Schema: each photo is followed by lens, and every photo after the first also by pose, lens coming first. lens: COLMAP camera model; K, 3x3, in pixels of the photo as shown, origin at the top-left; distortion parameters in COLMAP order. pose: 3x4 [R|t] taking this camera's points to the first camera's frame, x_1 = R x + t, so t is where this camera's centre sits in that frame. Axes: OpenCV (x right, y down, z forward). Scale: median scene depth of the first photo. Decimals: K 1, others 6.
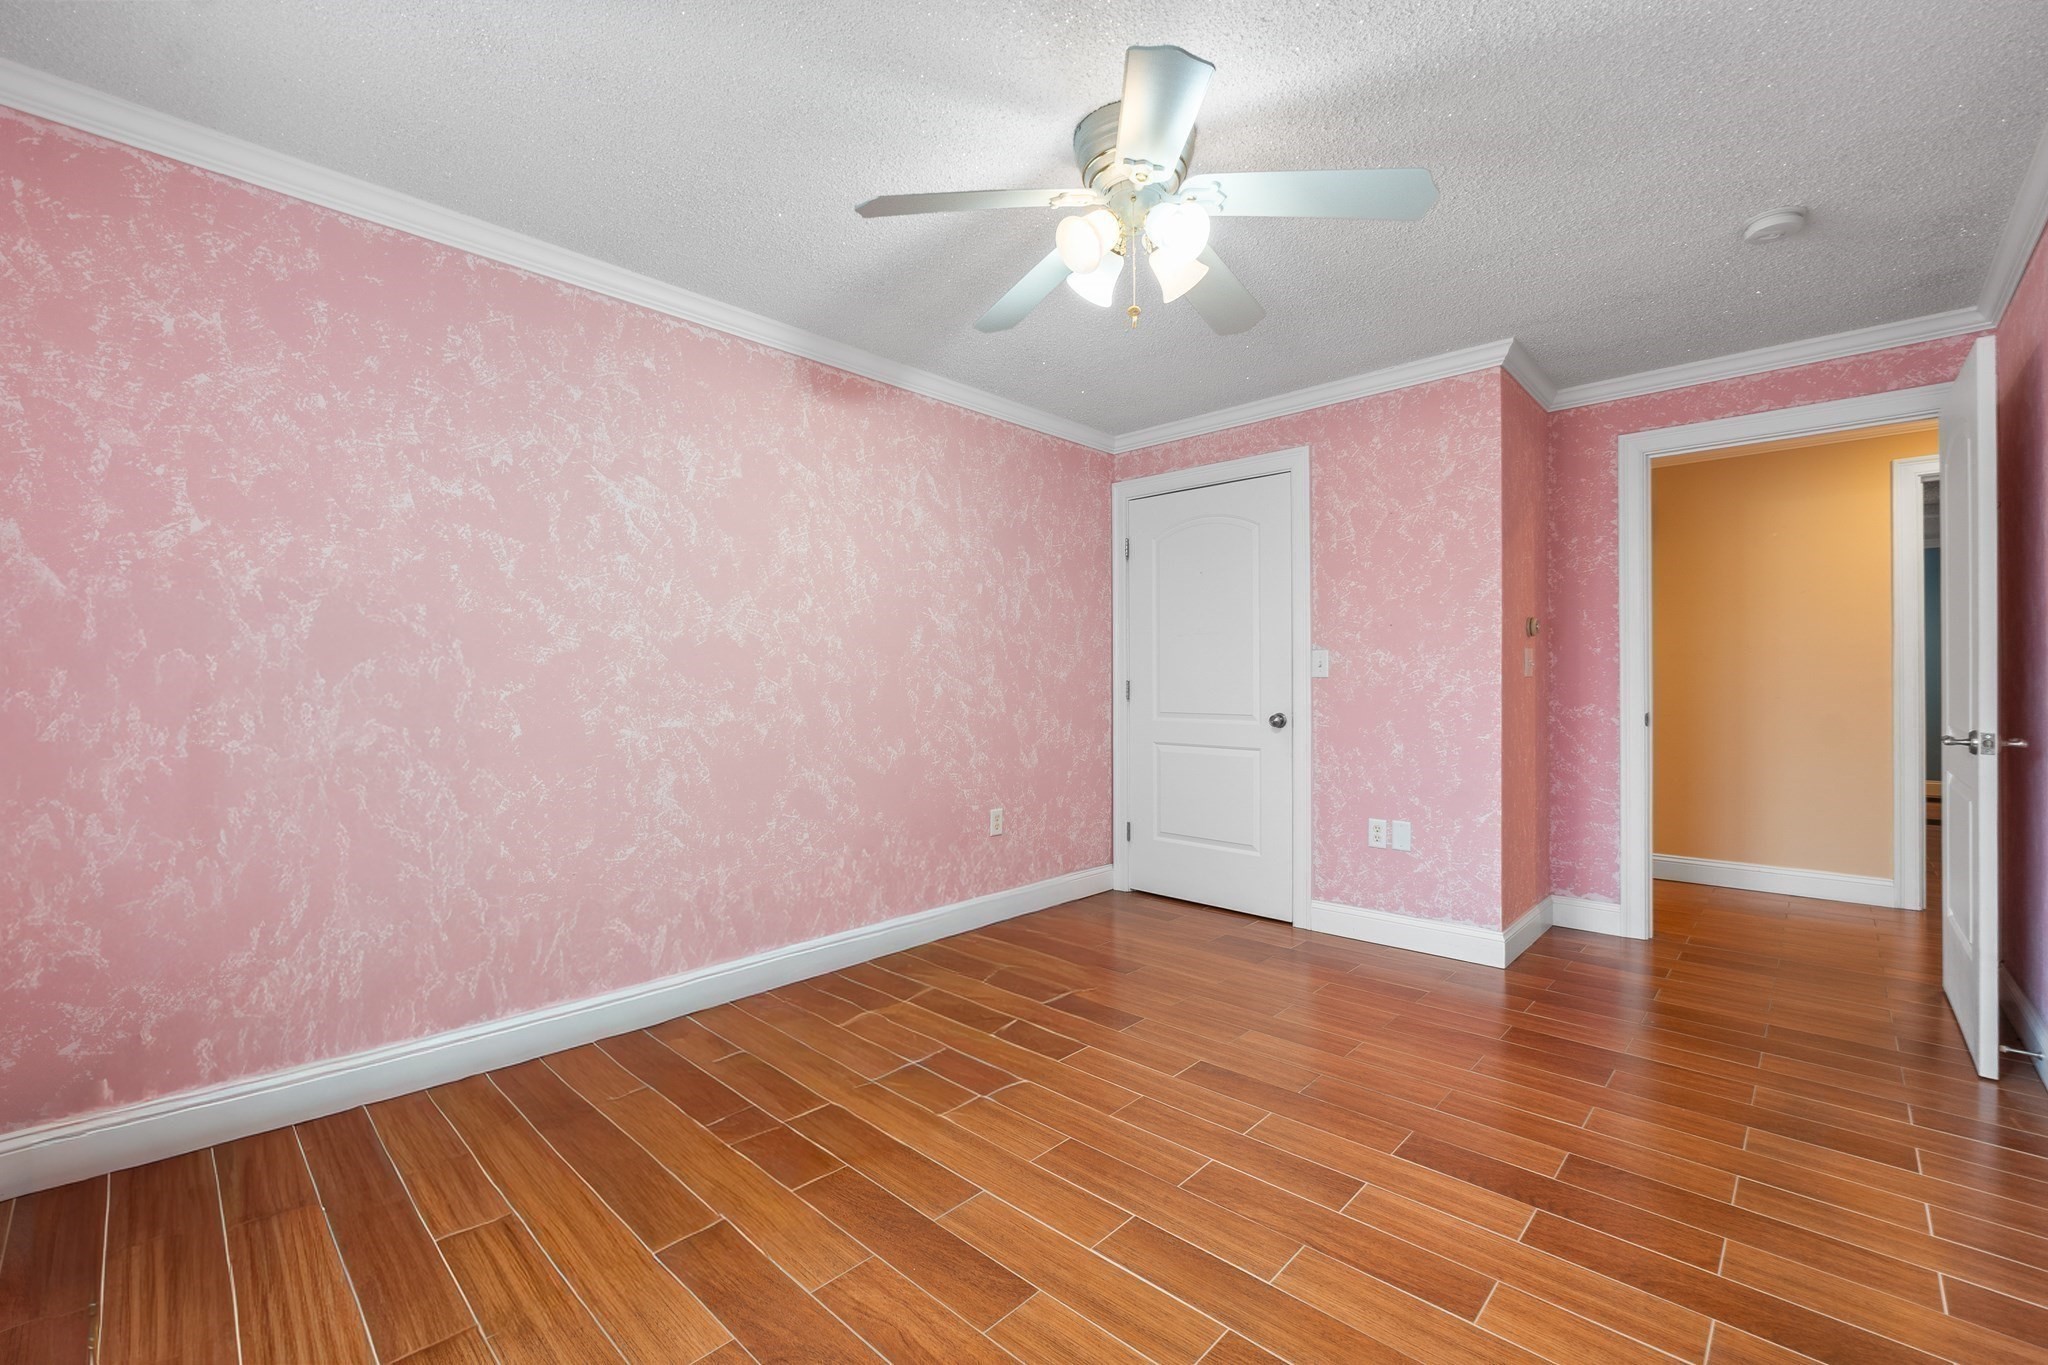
lens RADIAL K [[852.2, 0, 1024.0], [0, 852.2, 682.5], [0, 0, 1]] dist [-0.012664, -0.000237]
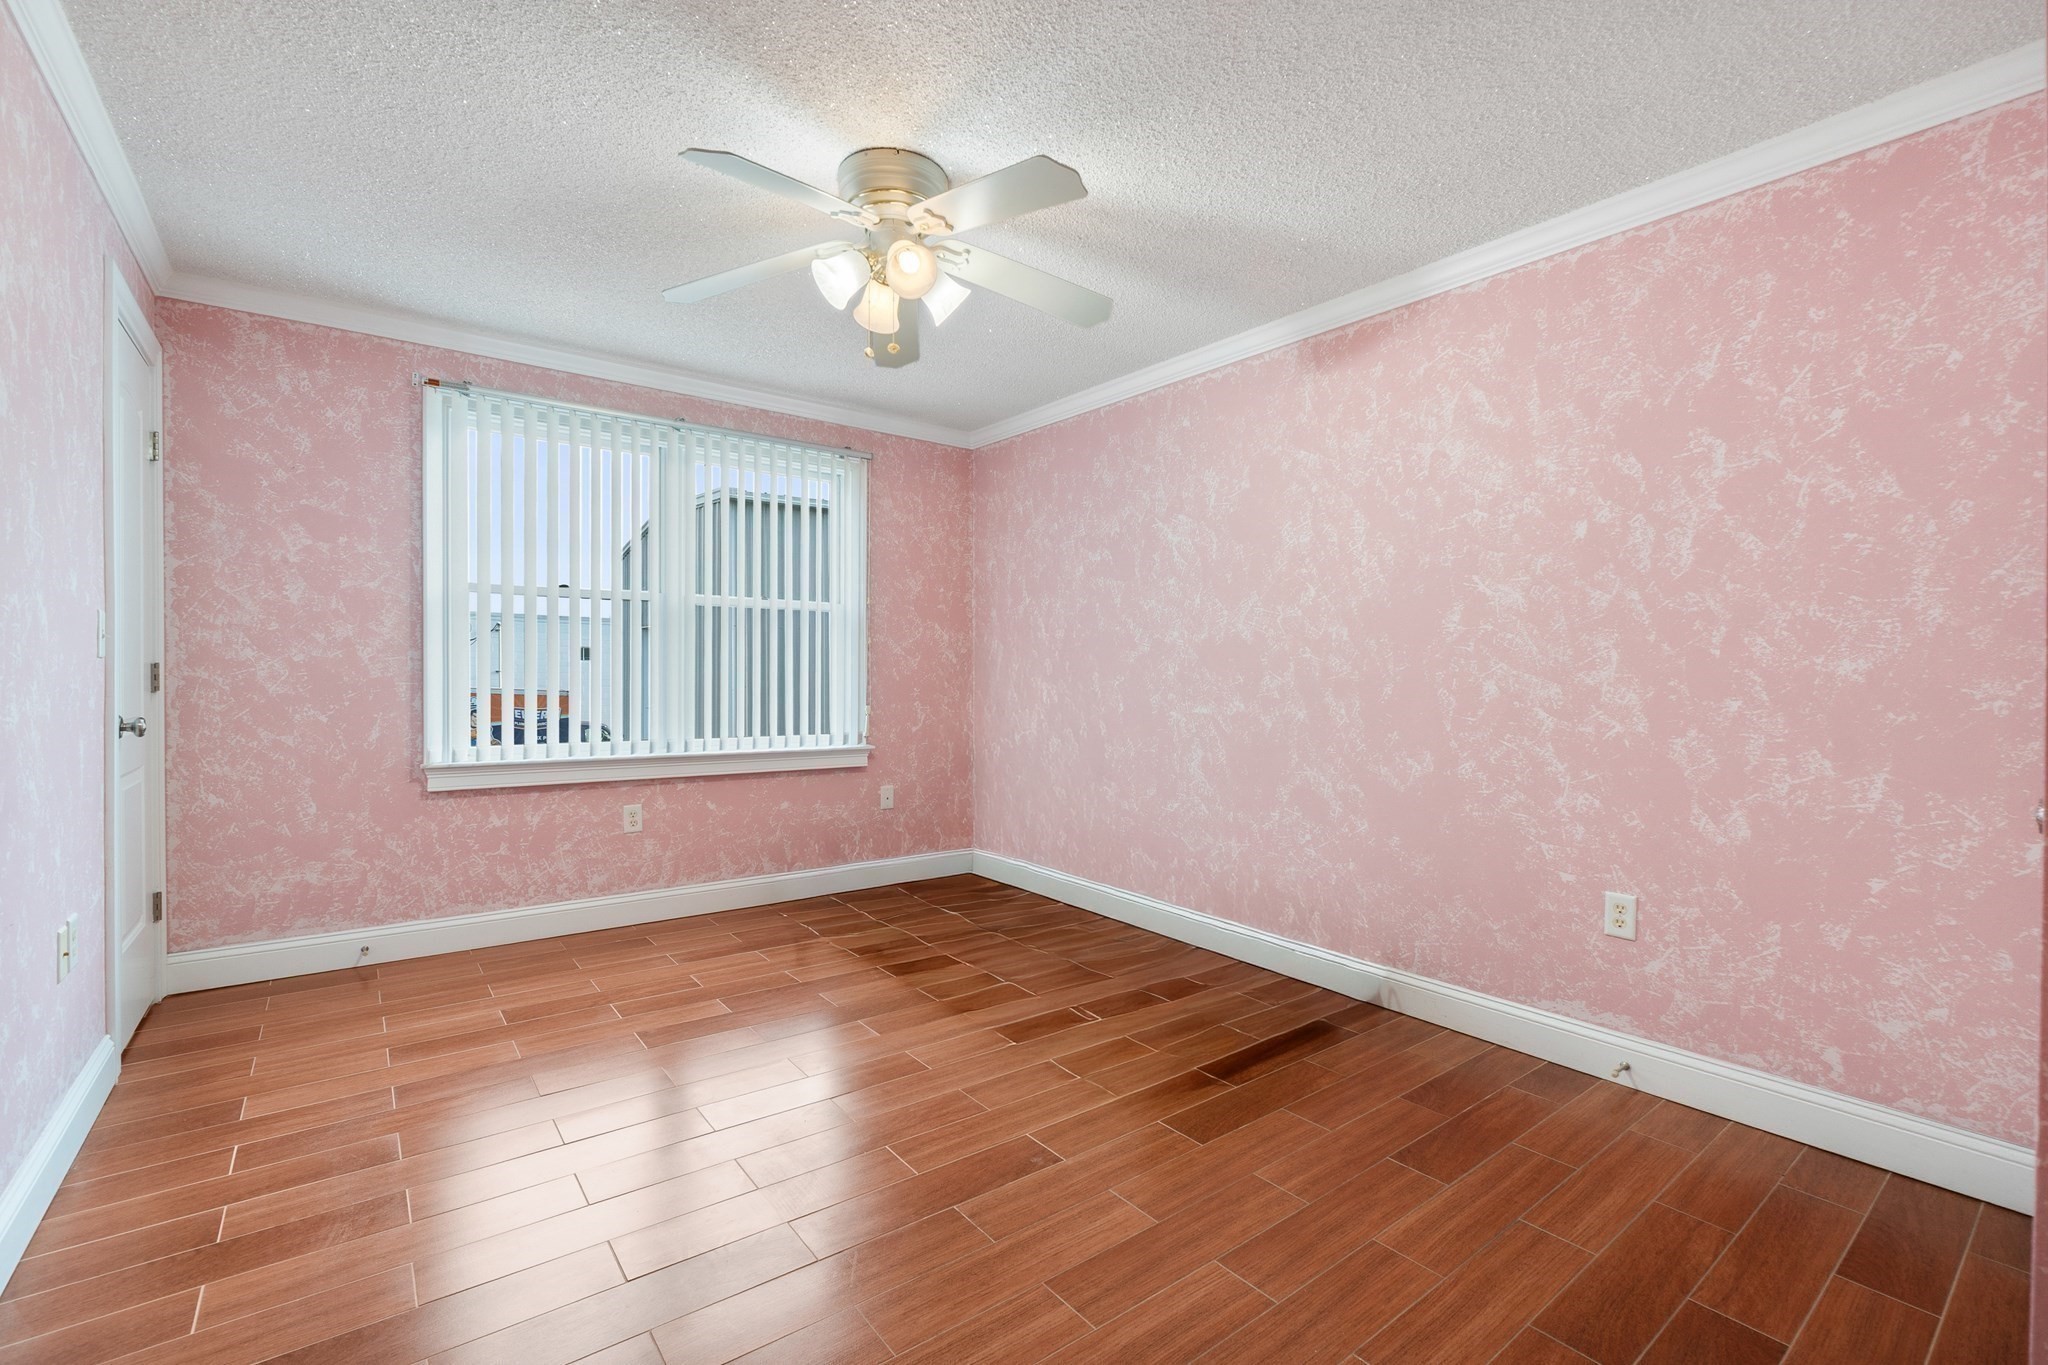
lens RADIAL K [[906.1, 0, 1024.0], [0, 906.1, 682.5], [0, 0, 1]] dist [-0.003755, -0.000480]
pose [[-0.158269, 0.015197, -0.987279, 0.776029], [-0.000918, 0.999879, 0.015538, -0.009398], [0.987396, 0.003365, -0.158236, 0.817922]]
